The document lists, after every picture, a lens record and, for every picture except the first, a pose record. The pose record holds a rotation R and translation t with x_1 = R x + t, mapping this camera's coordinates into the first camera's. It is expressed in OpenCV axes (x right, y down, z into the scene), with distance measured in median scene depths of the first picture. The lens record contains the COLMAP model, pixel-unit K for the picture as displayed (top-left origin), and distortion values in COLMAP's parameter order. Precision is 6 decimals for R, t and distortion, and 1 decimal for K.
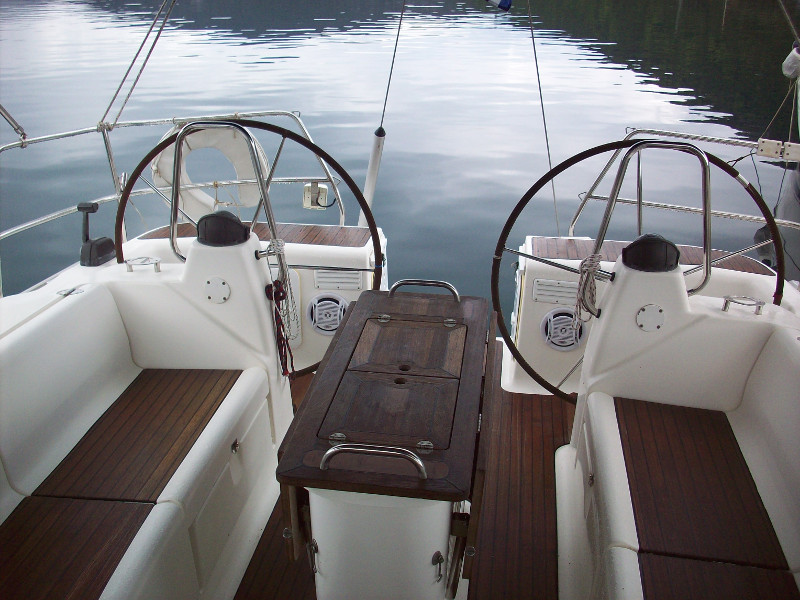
lens RADIAL K [[840.3, 0, 400.0], [0, 840.3, 300.0], [0, 0, 1]] dist [-0.185828, 0.166780]
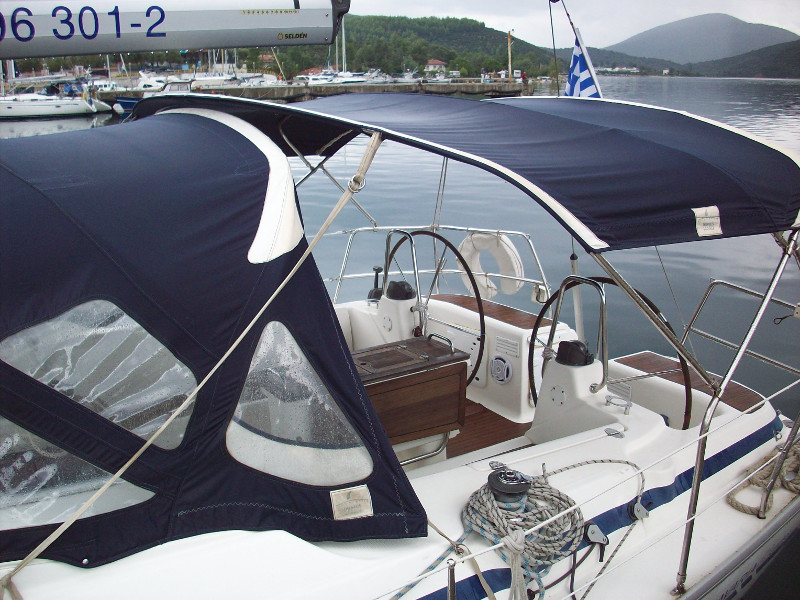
lens RADIAL K [[840.3, 0, 400.0], [0, 840.3, 300.0], [0, 0, 1]] dist [-0.185828, 0.166780]
pose [[0.671865, 0.179886, -0.718498, 0.931072], [-0.270103, 0.962762, -0.011532, -0.039350], [0.689668, 0.201816, 0.695434, -0.206129]]
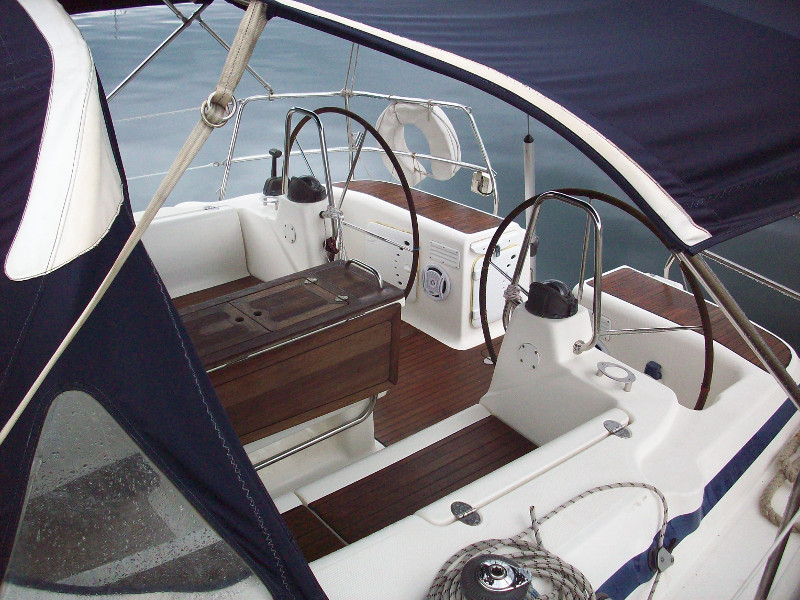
lens RADIAL K [[840.3, 0, 400.0], [0, 840.3, 300.0], [0, 0, 1]] dist [-0.185828, 0.166780]
pose [[0.750457, 0.296197, -0.590831, 0.646295], [-0.259932, 0.954187, 0.148196, -0.133762], [0.607659, 0.042361, 0.793068, 0.032112]]
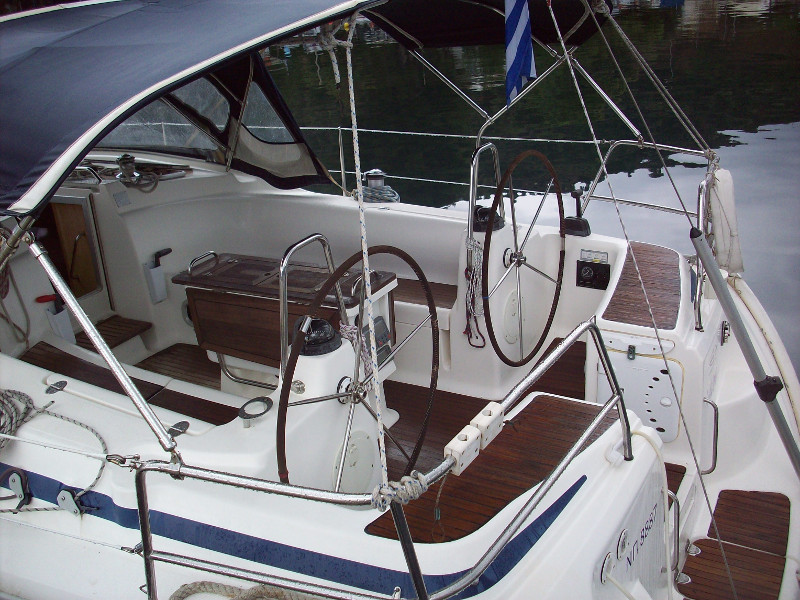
lens RADIAL K [[840.3, 0, 400.0], [0, 840.3, 300.0], [0, 0, 1]] dist [-0.185828, 0.166780]
pose [[-0.384606, 0.359354, -0.850261, 0.969463], [-0.270780, 0.836668, 0.476093, -0.536288], [0.882472, 0.413342, -0.224482, 1.092249]]
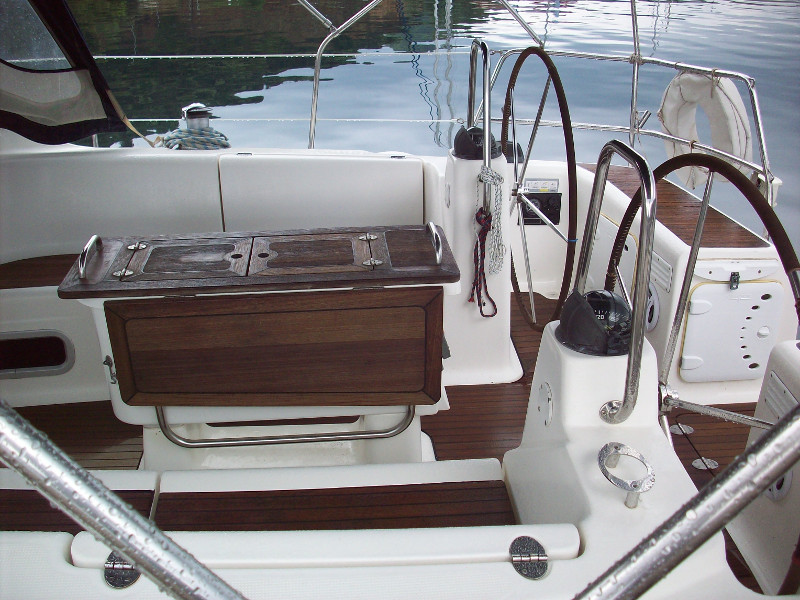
lens RADIAL K [[840.3, 0, 400.0], [0, 840.3, 300.0], [0, 0, 1]] dist [-0.185828, 0.166780]
pose [[0.220234, 0.398654, -0.890265, 0.681580], [-0.360360, 0.881361, 0.305521, -0.173837], [0.906442, 0.253530, 0.337765, 0.529446]]
